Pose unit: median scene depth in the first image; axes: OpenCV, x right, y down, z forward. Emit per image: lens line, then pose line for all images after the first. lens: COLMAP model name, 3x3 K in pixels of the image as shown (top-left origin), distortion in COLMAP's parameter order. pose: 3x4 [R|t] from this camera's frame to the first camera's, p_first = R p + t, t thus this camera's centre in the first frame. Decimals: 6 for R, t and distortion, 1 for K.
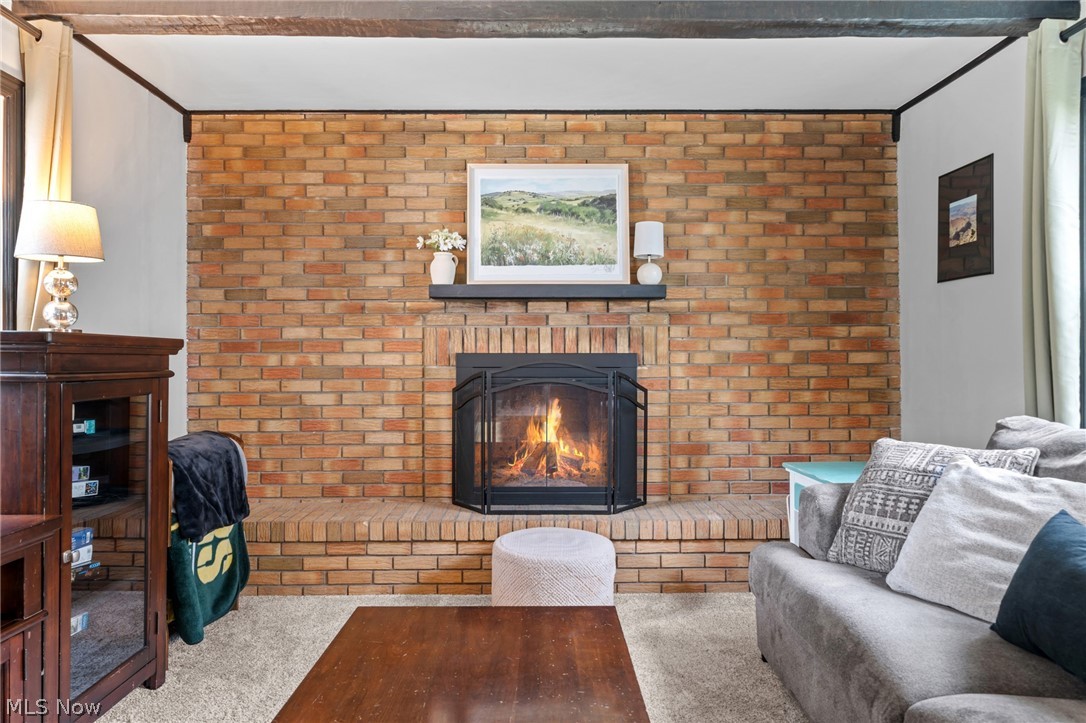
lens RADIAL K [[732.9, 0, 543.0], [0, 732.9, 361.5], [0, 0, 1]] dist [0.000166, -0.001383]
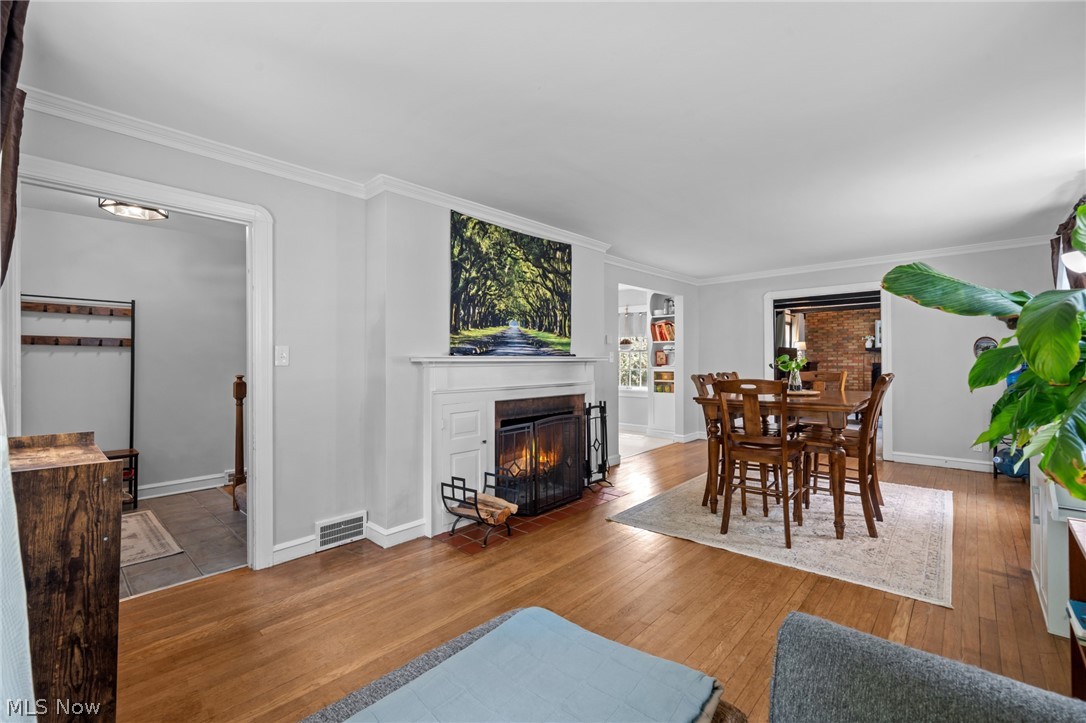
lens RADIAL K [[470.4, 0, 541.7], [0, 470.4, 356.5], [0, 0, 1]] dist [0.001241, 0.000175]
pose [[0.743244, -0.009986, -0.668946, 0.298523], [0.004813, 0.999943, -0.009579, -0.031937], [0.669003, 0.003900, 0.743249, -2.451384]]
